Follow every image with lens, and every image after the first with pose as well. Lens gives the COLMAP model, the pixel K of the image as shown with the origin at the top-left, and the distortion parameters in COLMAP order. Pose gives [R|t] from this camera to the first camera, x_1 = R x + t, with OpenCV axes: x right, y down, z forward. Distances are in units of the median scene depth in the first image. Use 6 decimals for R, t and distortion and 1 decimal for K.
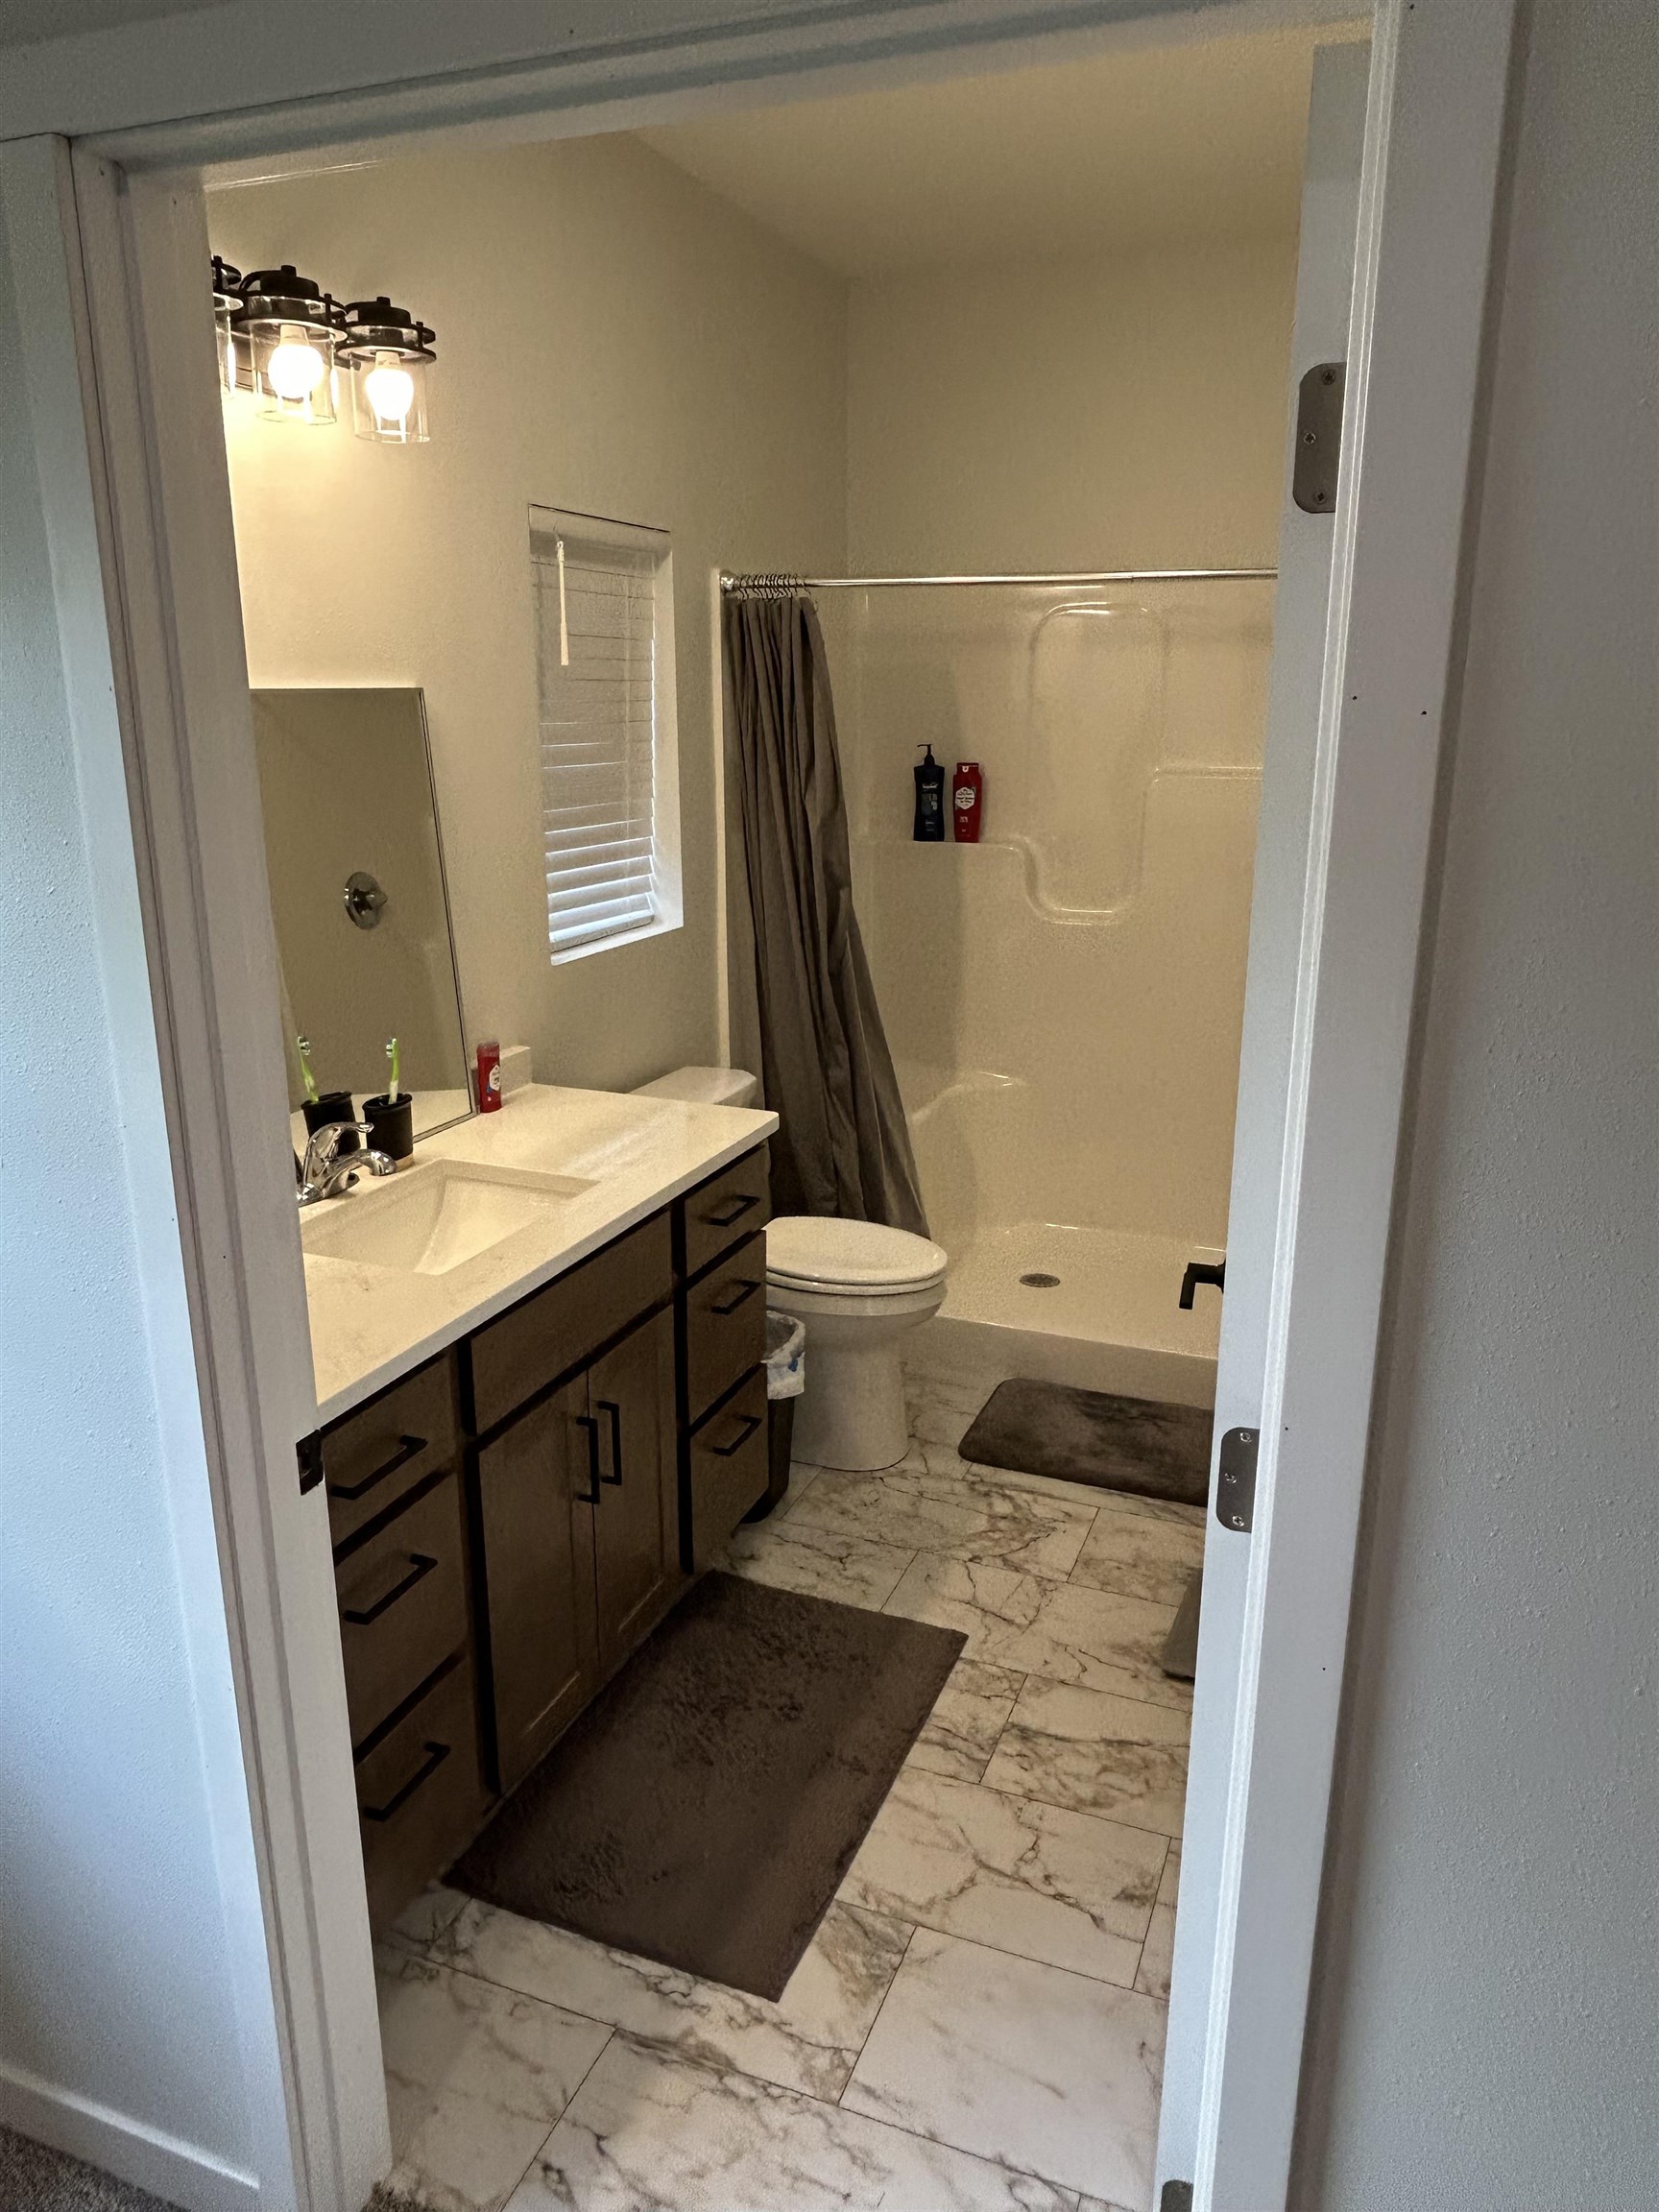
lens RADIAL K [[1510.9, 0, 837.7], [0, 1510.9, 1102.3], [0, 0, 1]] dist [0.008996, -0.021331]
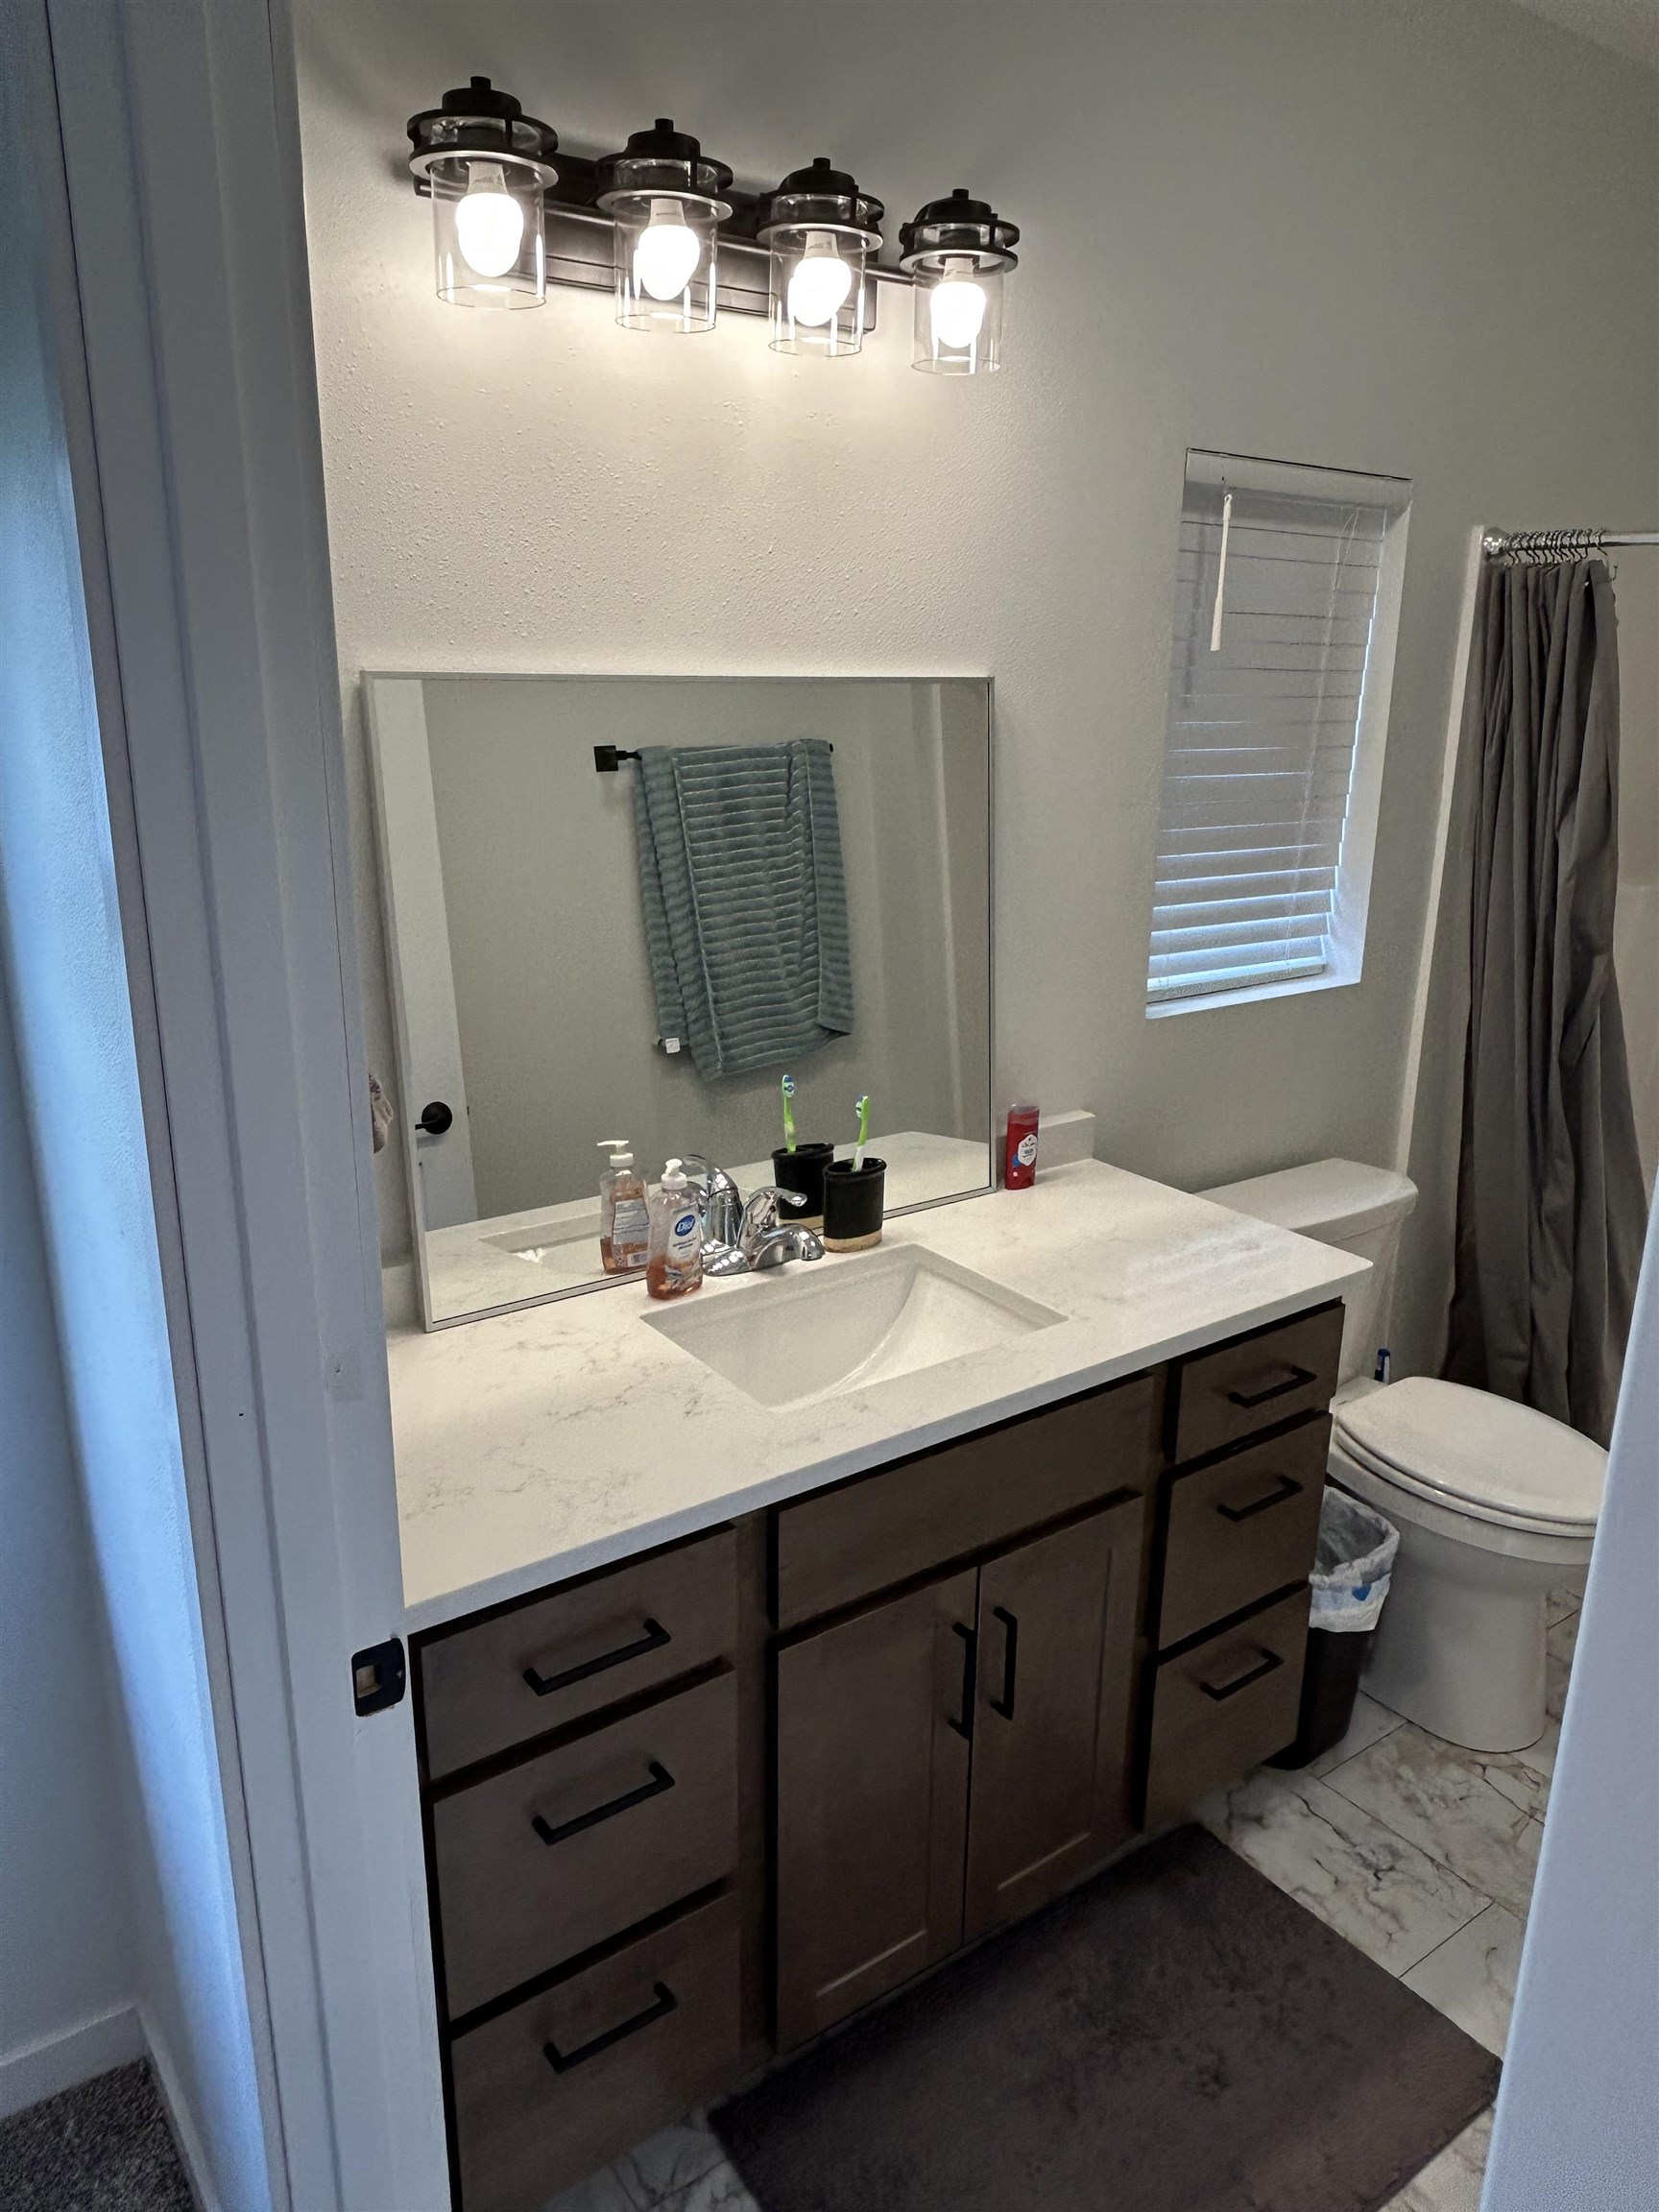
lens RADIAL K [[1510.9, 0, 837.7], [0, 1510.9, 1102.3], [0, 0, 1]] dist [0.008996, -0.021331]
pose [[0.845073, 0.157012, -0.511075, 0.103213], [-0.153719, 0.986898, 0.049017, -0.065809], [0.512076, 0.037139, 0.858137, 0.234698]]
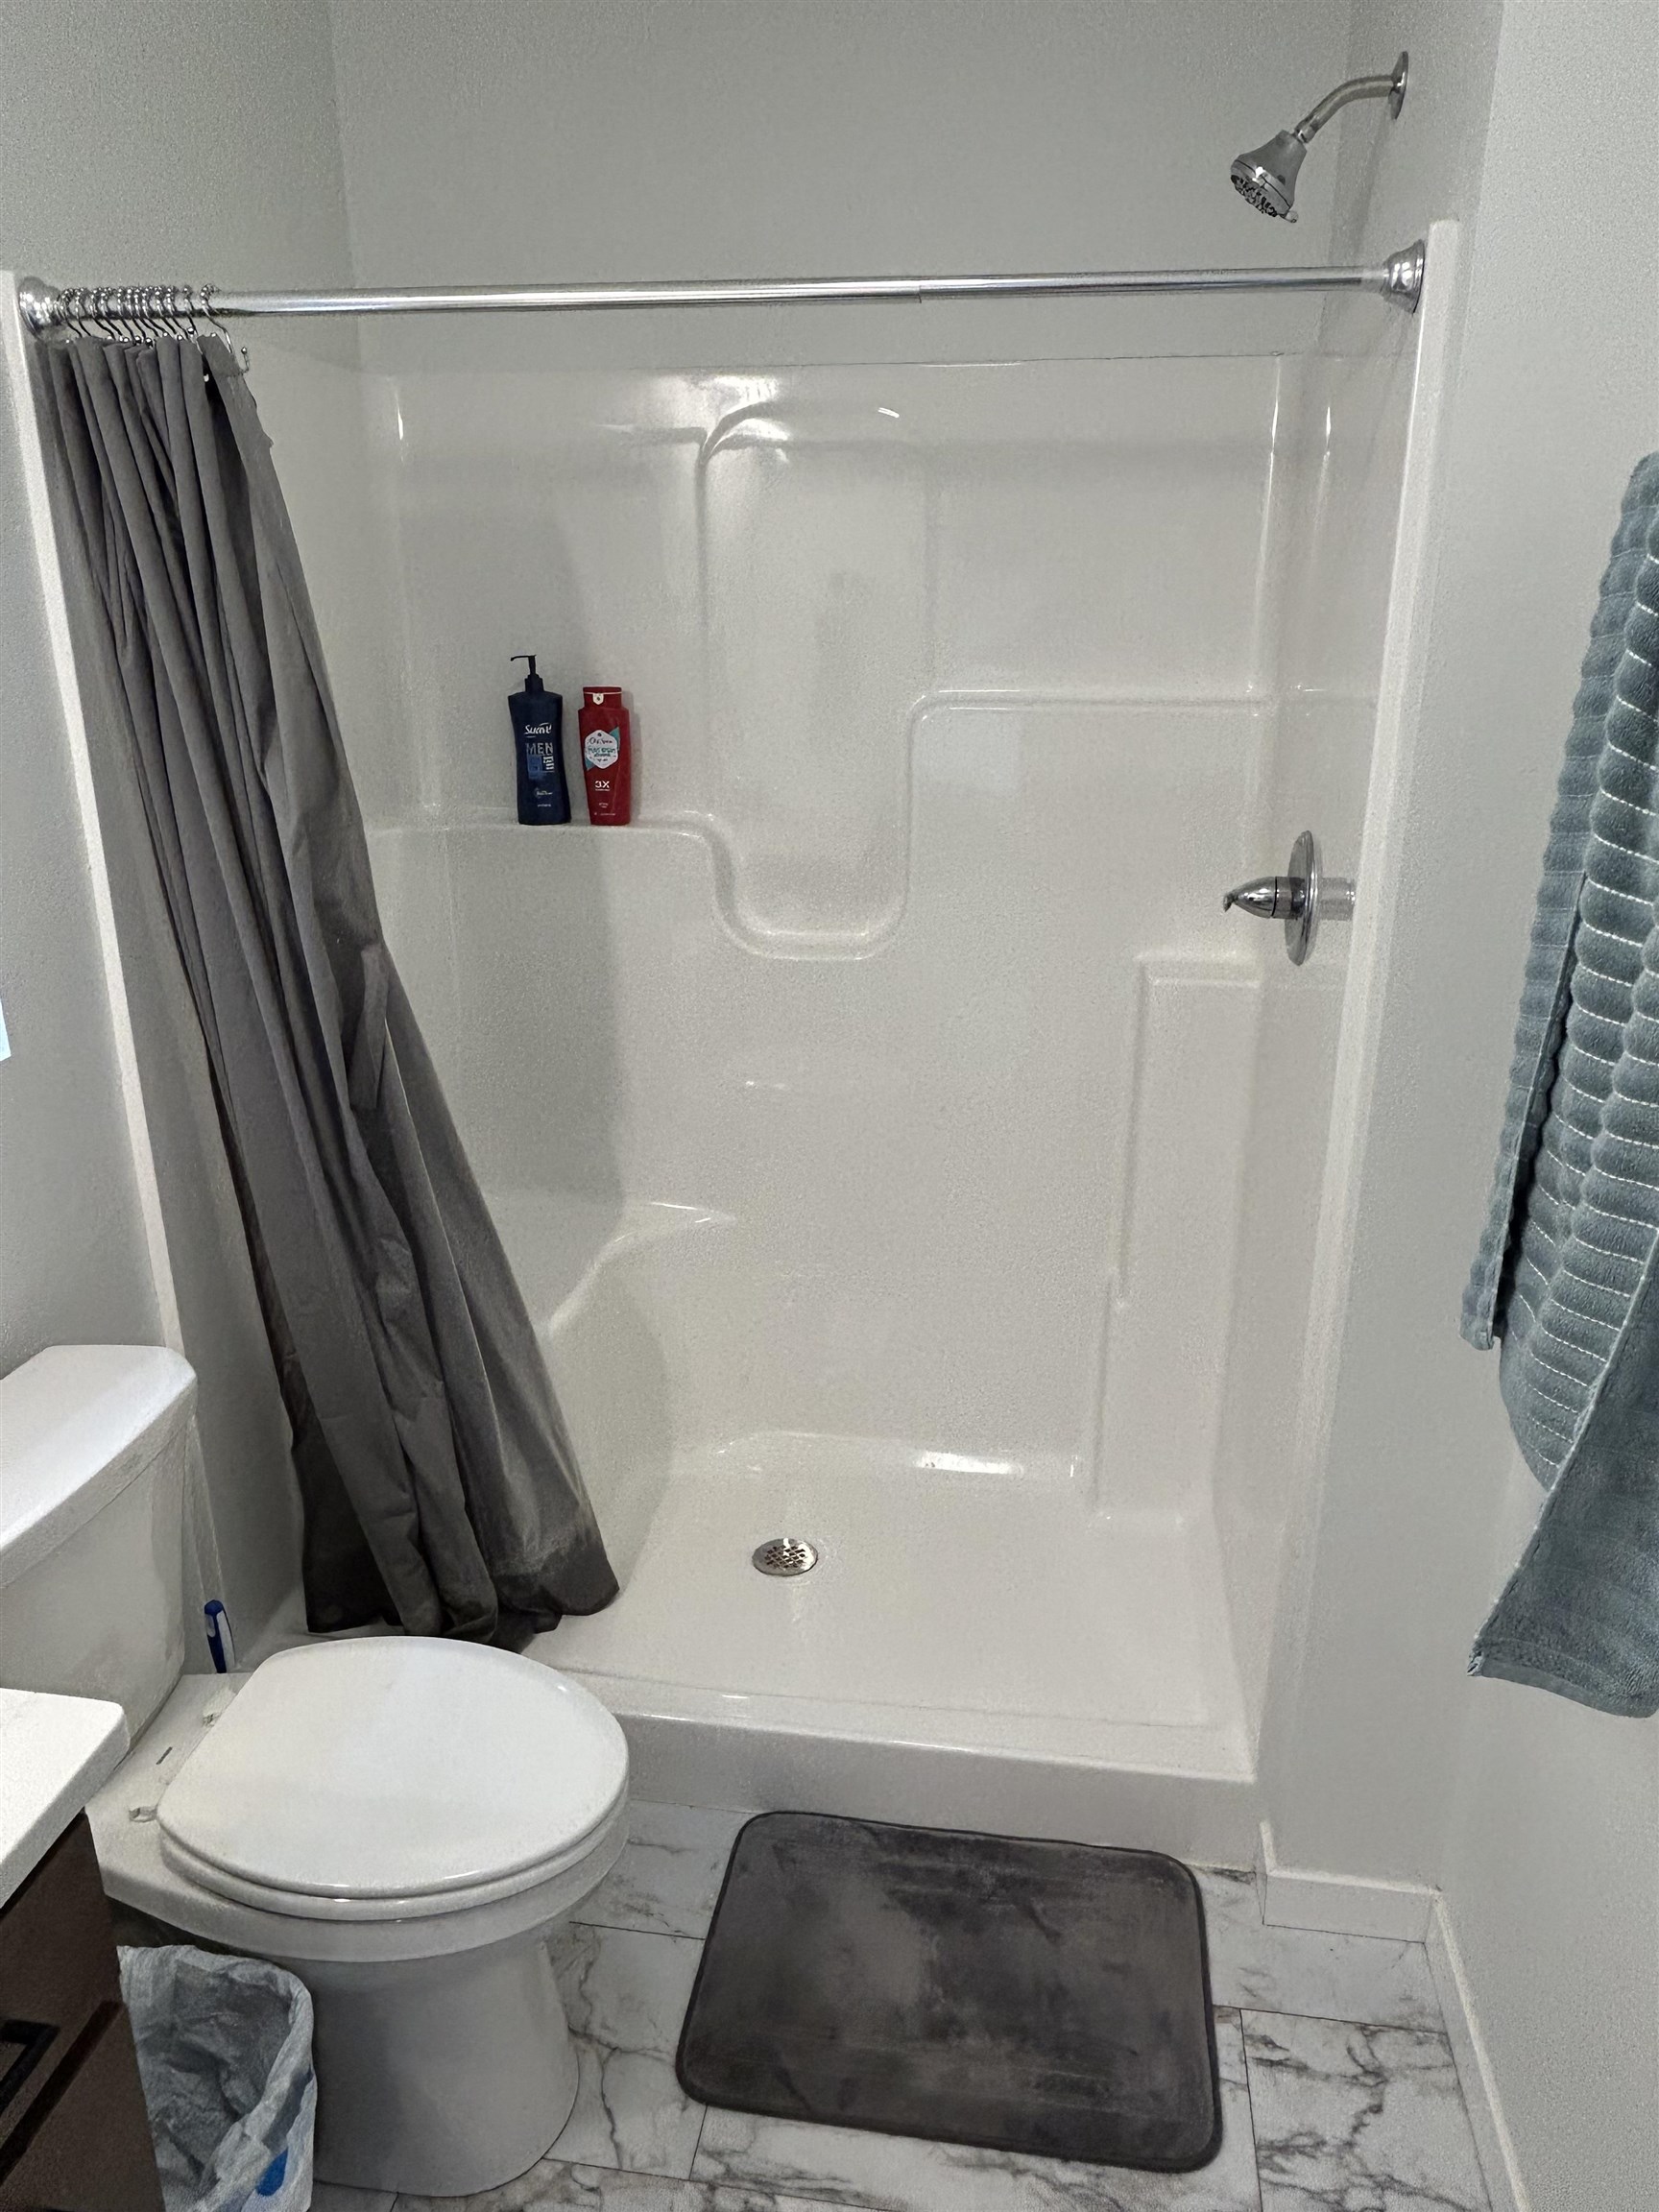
lens RADIAL K [[1537.2, 0, 847.7], [0, 1537.2, 1105.3], [0, 0, 1]] dist [-0.000461, -0.002942]
pose [[0.973989, -0.075029, 0.213813, 0.060944], [0.062958, 0.996043, 0.062725, -0.146993], [-0.217674, -0.047632, 0.974859, 0.608147]]
